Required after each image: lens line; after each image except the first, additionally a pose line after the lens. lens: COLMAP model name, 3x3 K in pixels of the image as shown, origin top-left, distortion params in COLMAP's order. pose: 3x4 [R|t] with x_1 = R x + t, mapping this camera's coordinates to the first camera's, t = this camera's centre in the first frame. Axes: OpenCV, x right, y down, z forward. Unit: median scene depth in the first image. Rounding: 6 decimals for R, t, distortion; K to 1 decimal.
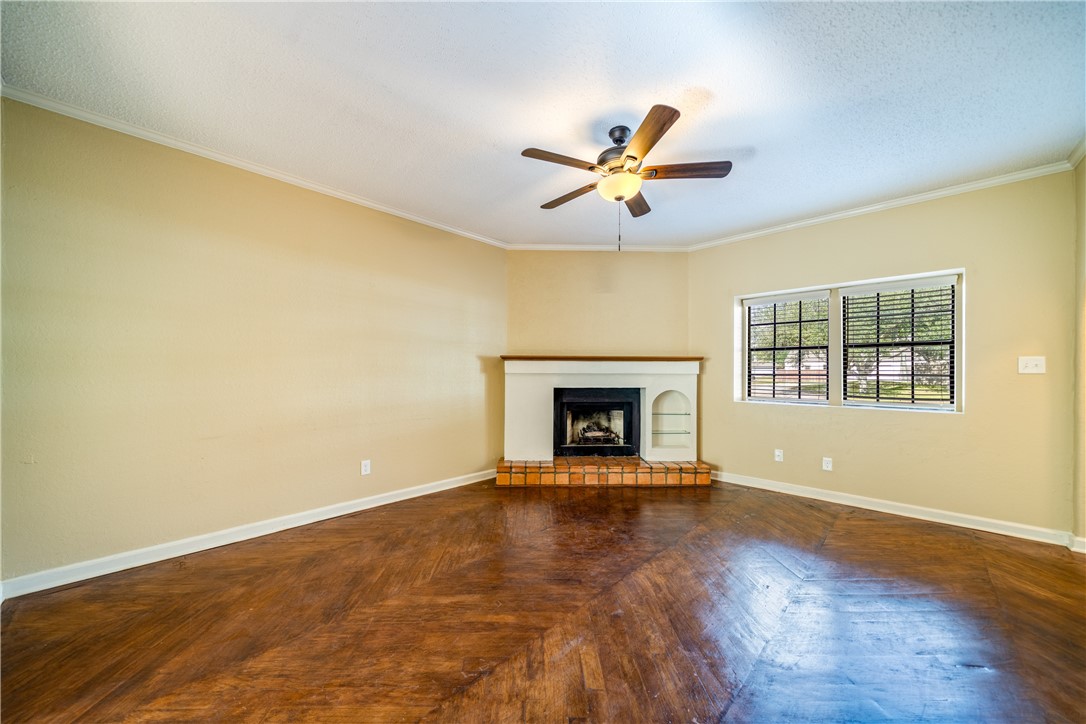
lens RADIAL K [[399.8, 0, 535.4], [0, 399.8, 369.7], [0, 0, 1]] dist [-0.003108, 0.000010]
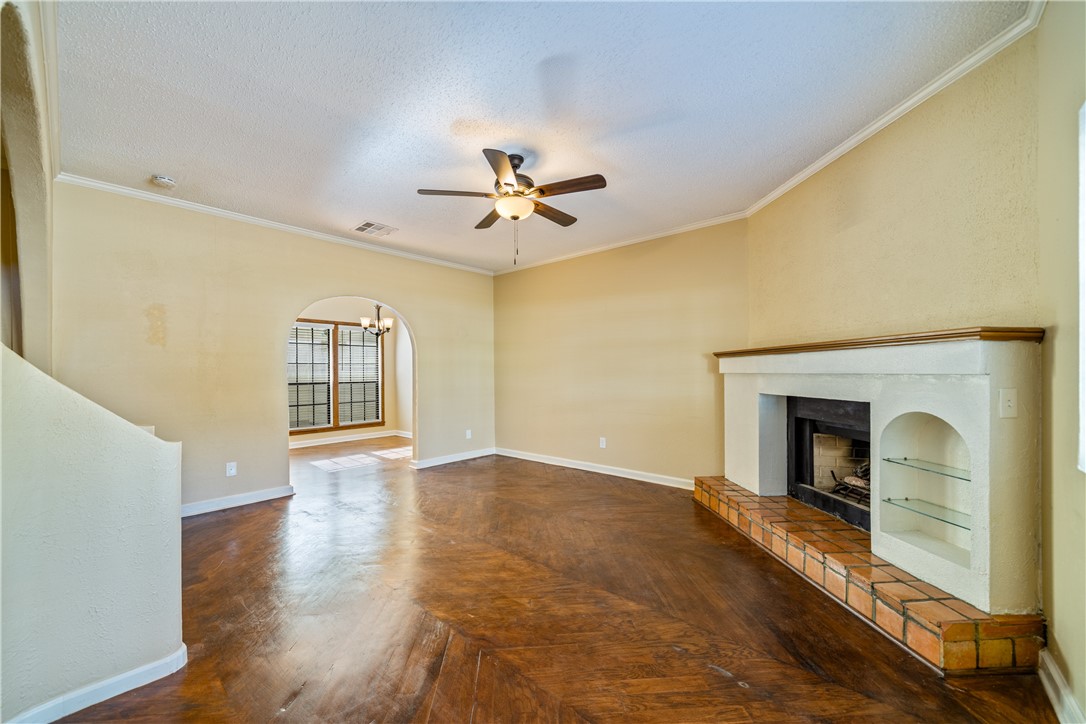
lens RADIAL K [[399.8, 0, 536.0], [0, 399.8, 372.3], [0, 0, 1]] dist [-0.003108, 0.000010]
pose [[0.051788, -0.006358, -0.998638, 0.784736], [0.004098, 0.999973, -0.006154, 0.011269], [0.998650, -0.003774, 0.051813, 0.601720]]
